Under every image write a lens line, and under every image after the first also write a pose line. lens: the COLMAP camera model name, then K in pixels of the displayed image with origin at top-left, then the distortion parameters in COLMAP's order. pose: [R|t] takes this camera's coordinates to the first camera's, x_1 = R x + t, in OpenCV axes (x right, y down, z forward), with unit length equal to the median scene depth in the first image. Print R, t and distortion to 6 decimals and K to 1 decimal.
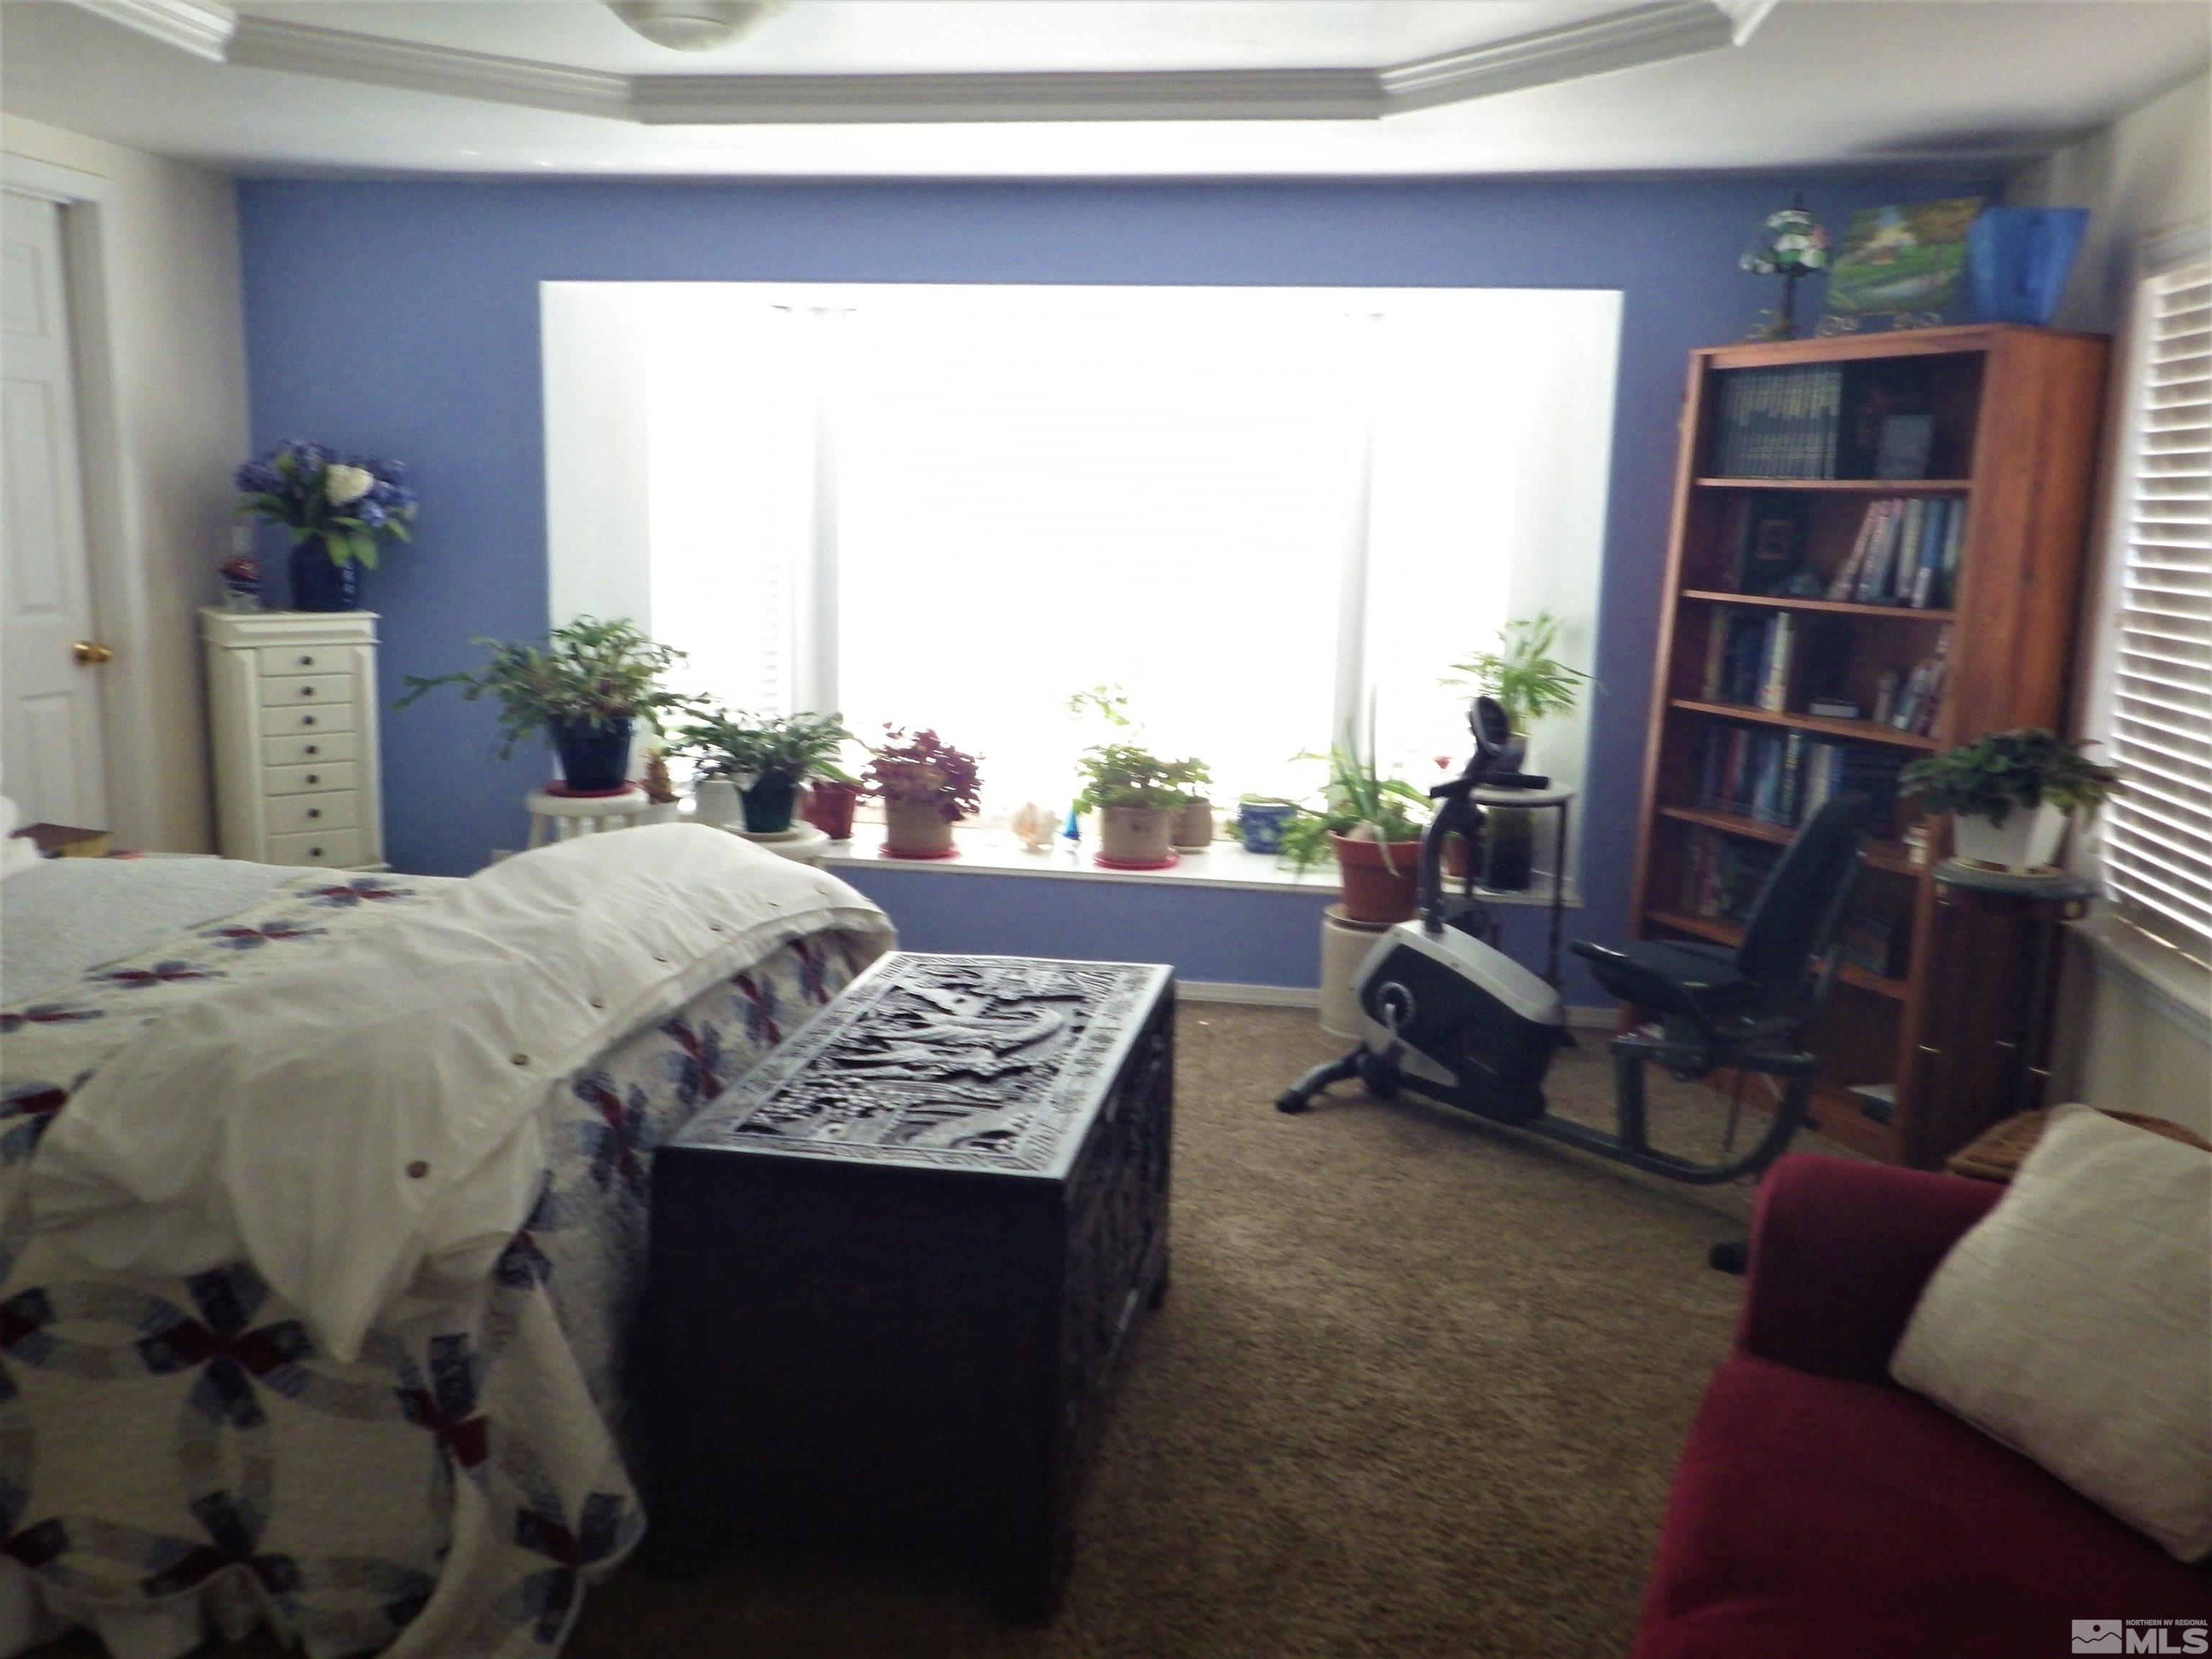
lens RADIAL K [[1843.7, 0, 1097.5], [0, 1843.7, 836.7], [0, 0, 1]] dist [0.006941, 0.001092]
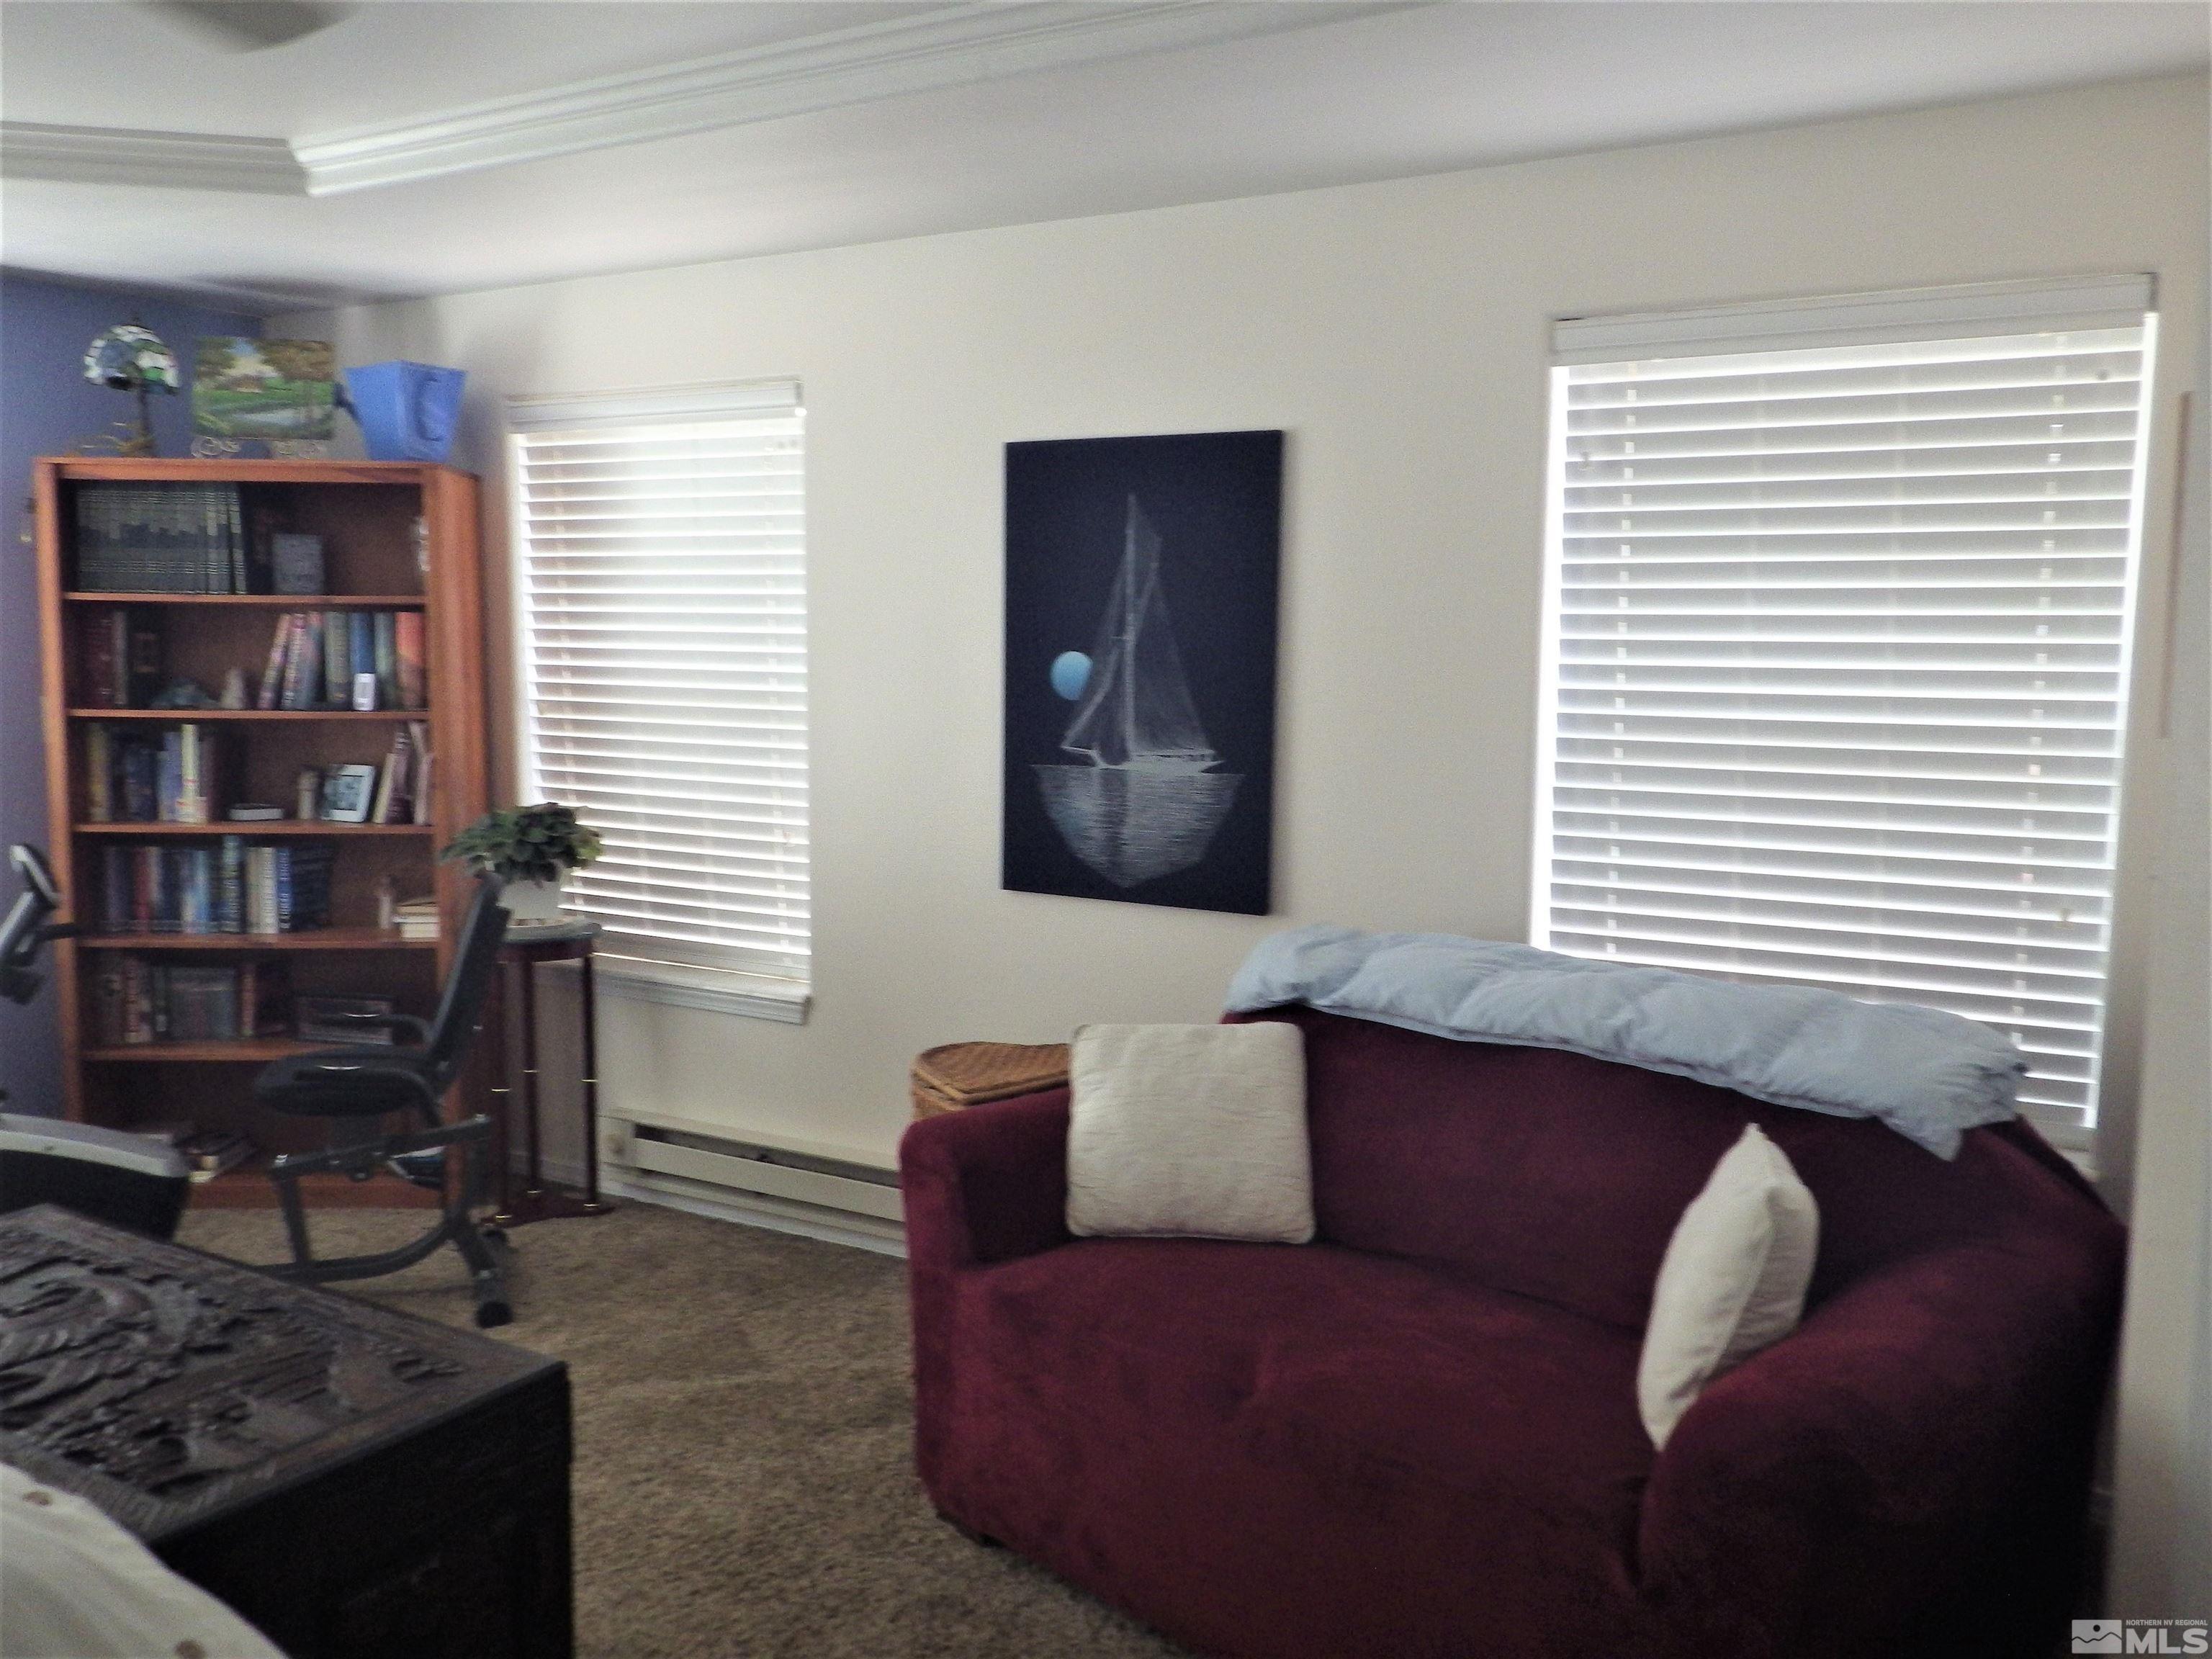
lens RADIAL K [[1843.7, 0, 1097.5], [0, 1843.7, 836.7], [0, 0, 1]] dist [0.006941, 0.001092]
pose [[0.371848, -0.132044, 0.918855, -0.407600], [0.168993, 0.982920, 0.072862, -0.055671], [-0.912782, 0.128186, 0.387811, 0.182678]]
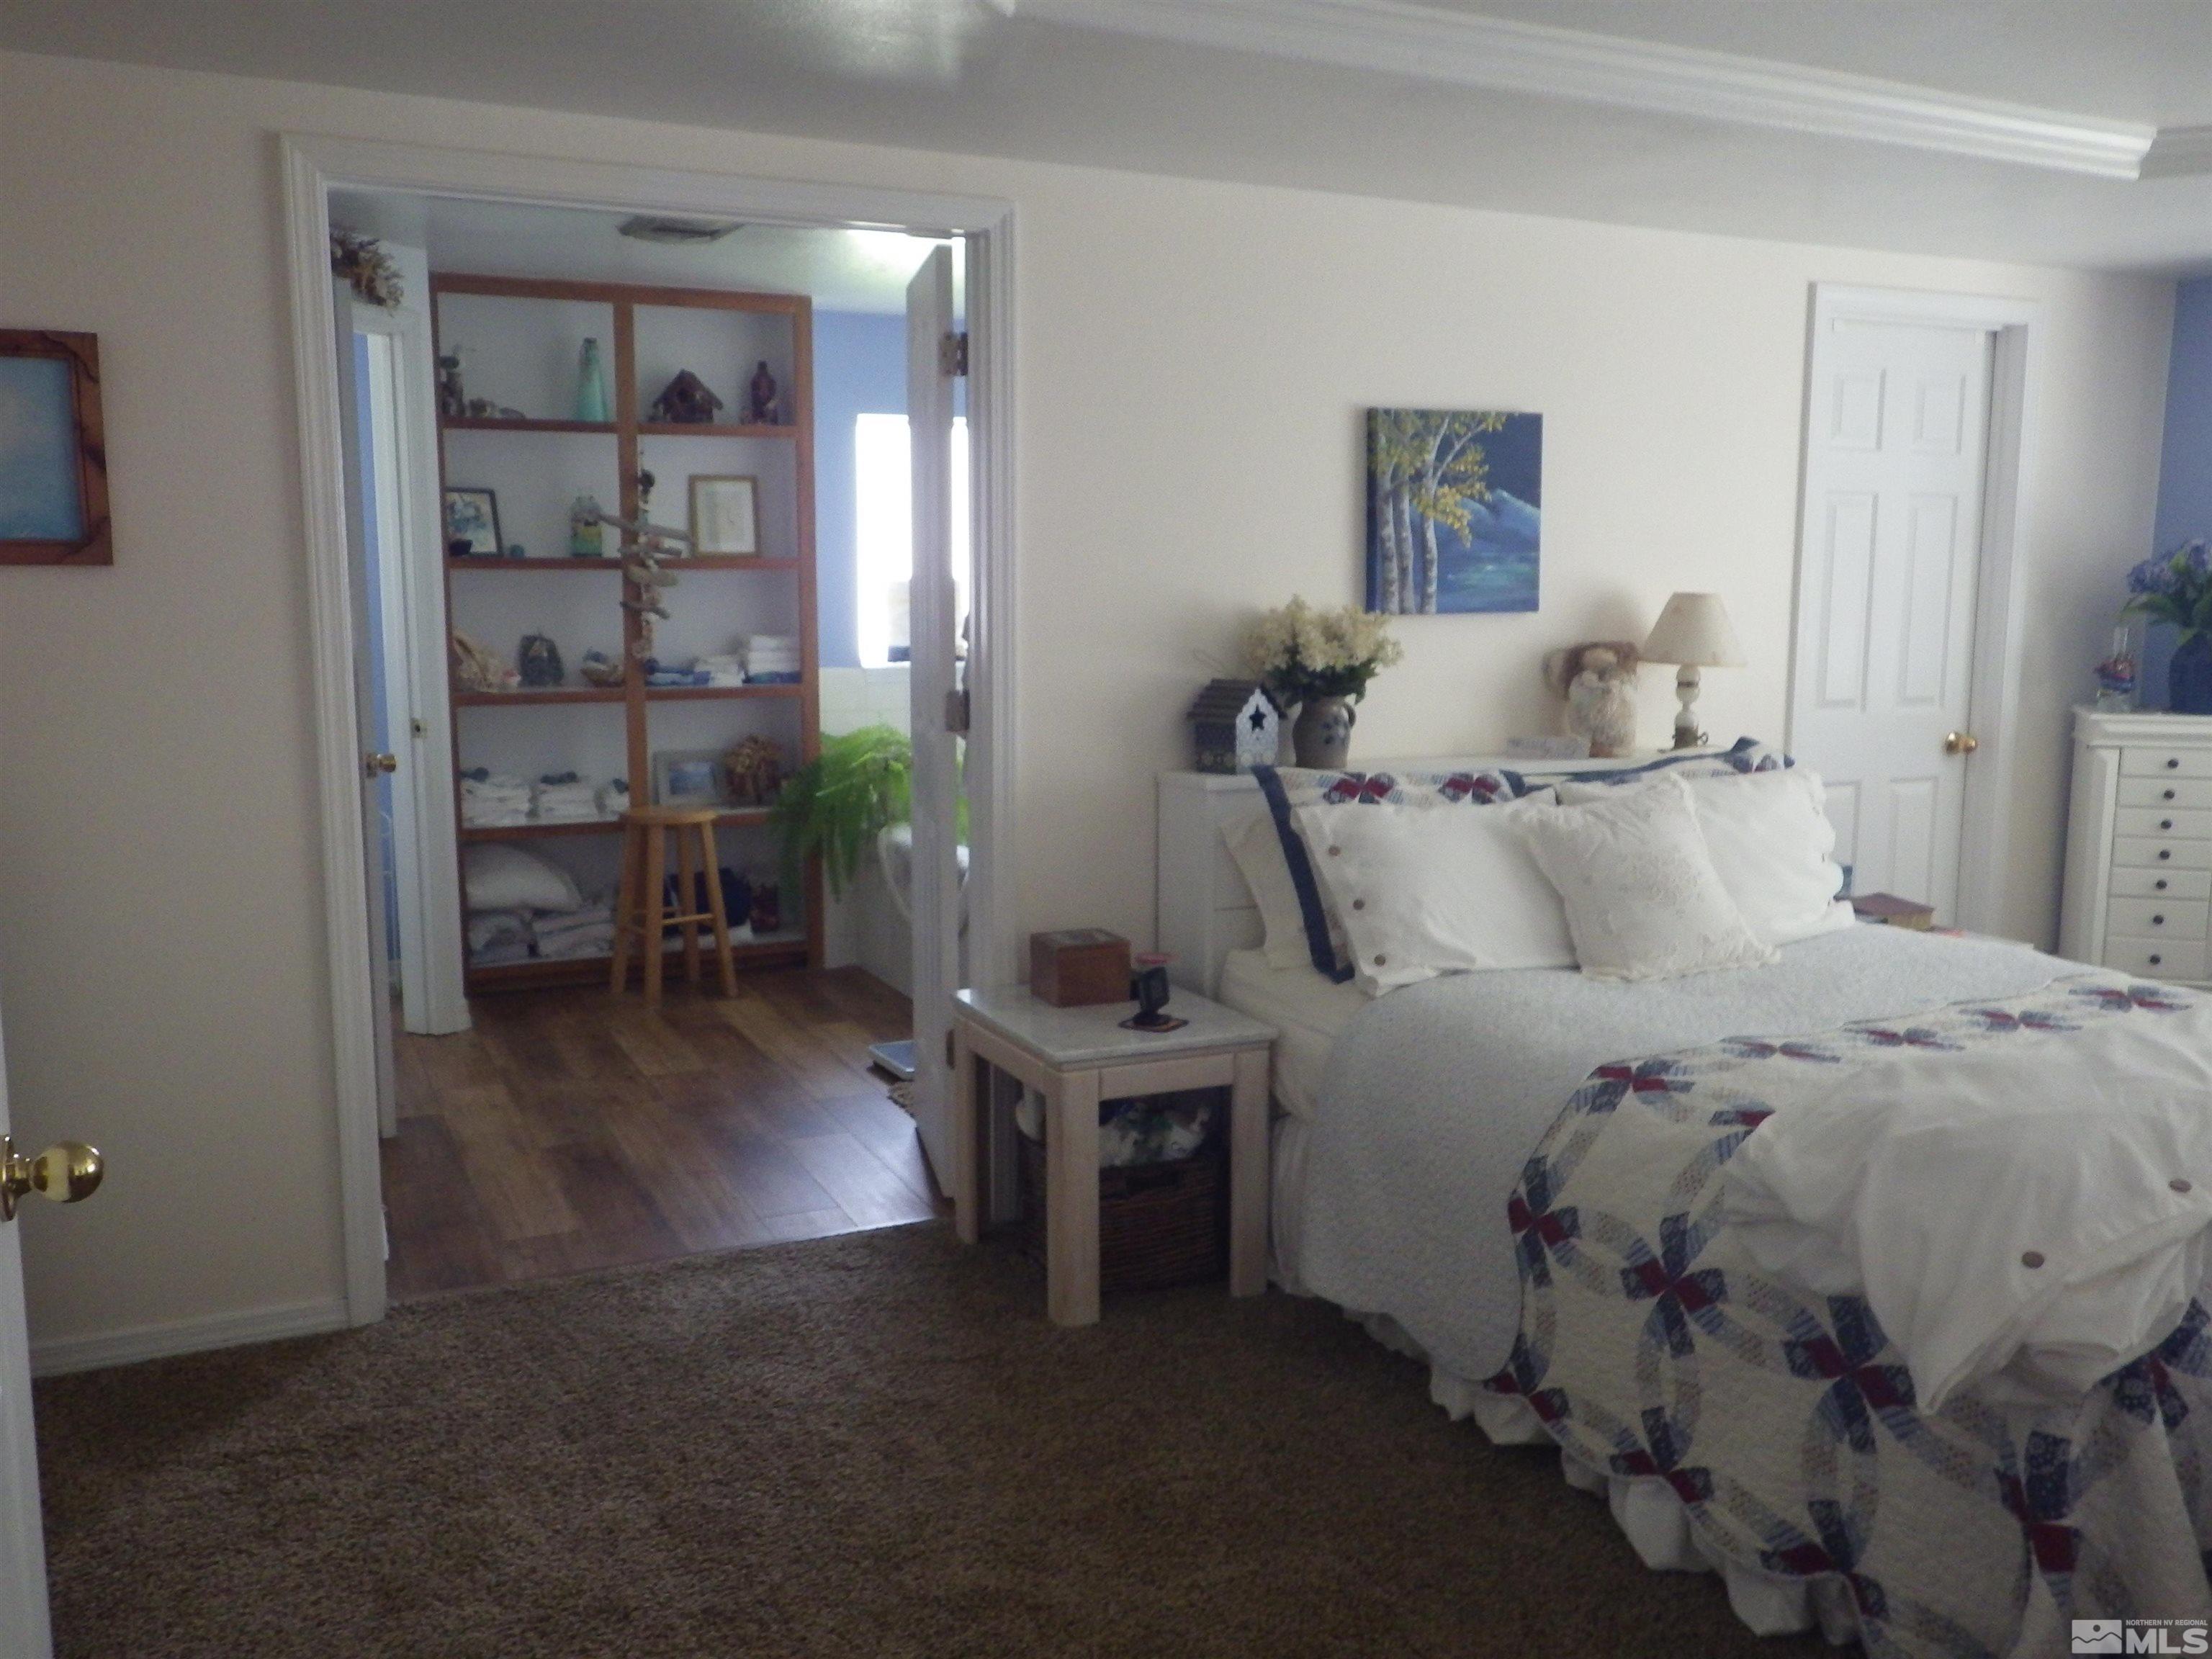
lens RADIAL K [[1806.0, 0, 1105.8], [0, 1806.0, 831.0], [0, 0, 1]] dist [0.004381, 0.002419]
pose [[0.570074, 0.096618, -0.815892, 0.082703], [-0.139232, 0.990059, 0.019960, -0.001894], [0.809710, 0.102220, 0.577859, -0.011221]]
